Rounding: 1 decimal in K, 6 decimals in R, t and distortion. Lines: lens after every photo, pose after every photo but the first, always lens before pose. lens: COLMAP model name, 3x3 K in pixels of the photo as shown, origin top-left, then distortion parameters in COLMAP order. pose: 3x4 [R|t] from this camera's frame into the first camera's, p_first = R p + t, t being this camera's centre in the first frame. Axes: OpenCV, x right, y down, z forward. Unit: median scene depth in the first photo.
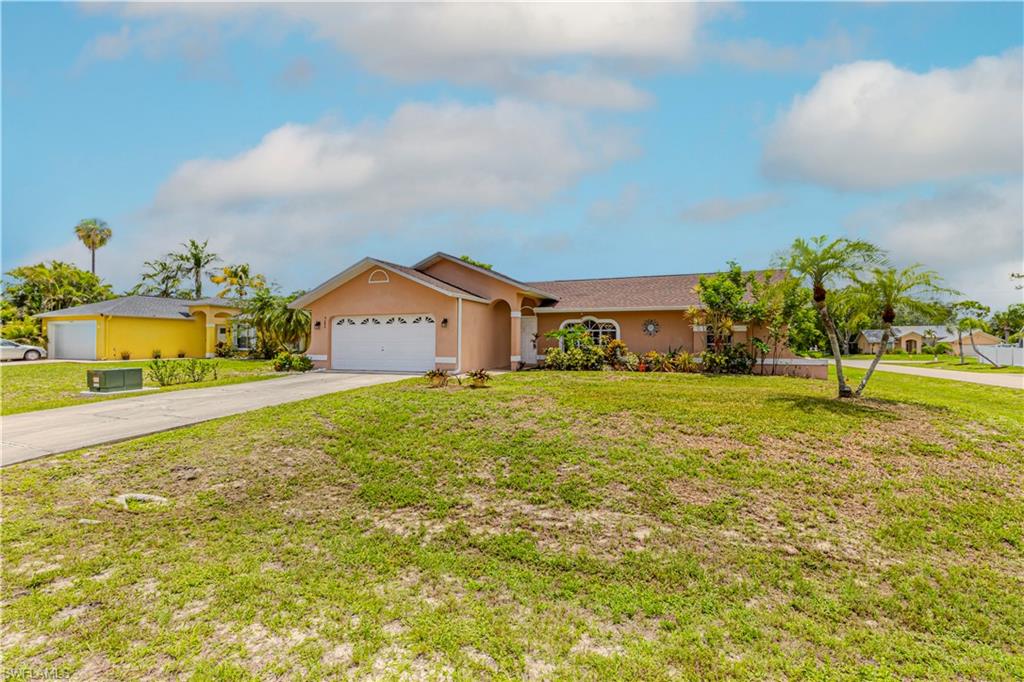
lens RADIAL K [[460.6, 0, 509.8], [0, 460.6, 340.5], [0, 0, 1]] dist [0.010463, 0.000209]
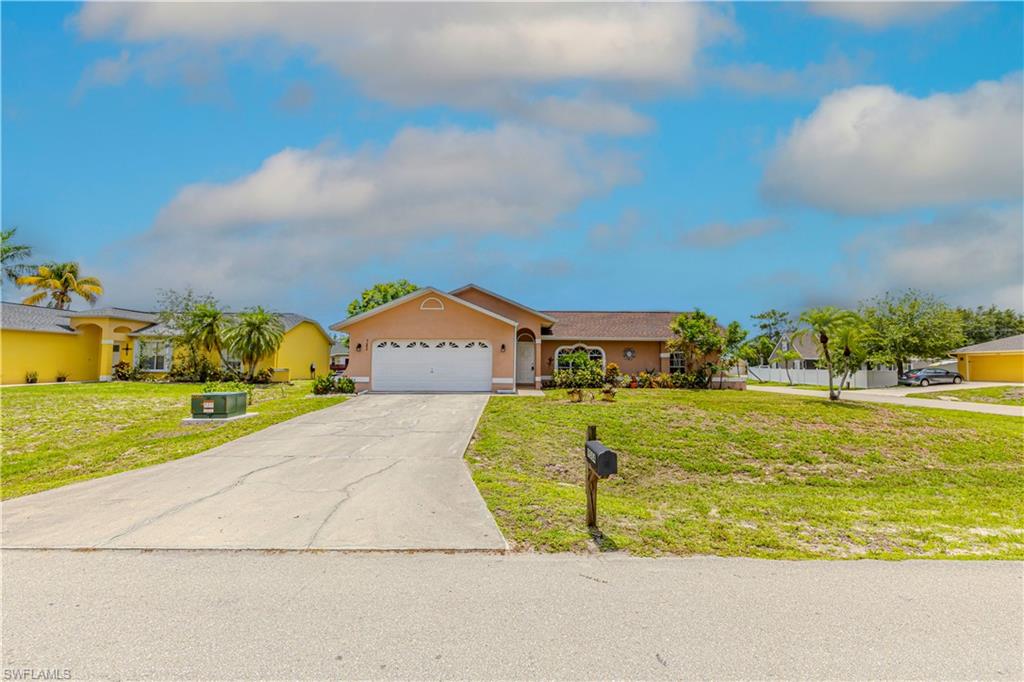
lens RADIAL K [[460.6, 0, 511.9], [0, 460.6, 347.7], [0, 0, 1]] dist [0.010463, 0.000209]
pose [[0.925304, 0.017507, 0.378823, -0.483798], [-0.007063, 0.999556, -0.028942, -0.005444], [-0.379161, 0.024104, 0.925017, -0.063057]]
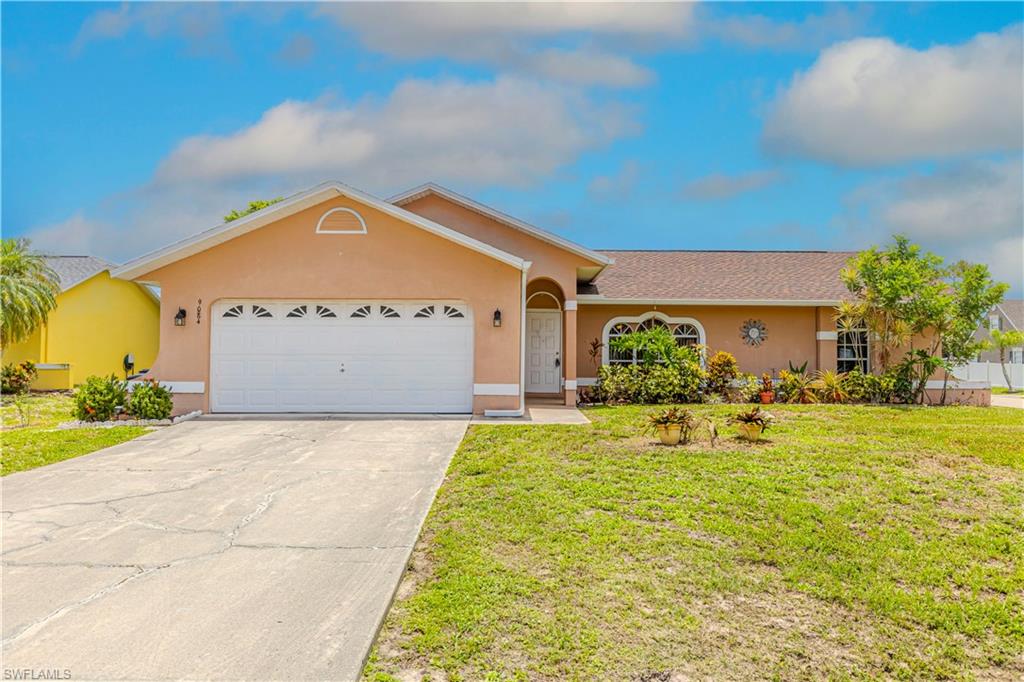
lens RADIAL K [[749.7, 0, 514.4], [0, 749.7, 340.7], [0, 0, 1]] dist [-0.007686, -0.001376]
pose [[0.923822, 0.010391, 0.382681, -0.390215], [-0.005625, 0.999892, -0.013571, -0.001366], [-0.382780, 0.010384, 0.923781, 0.179511]]
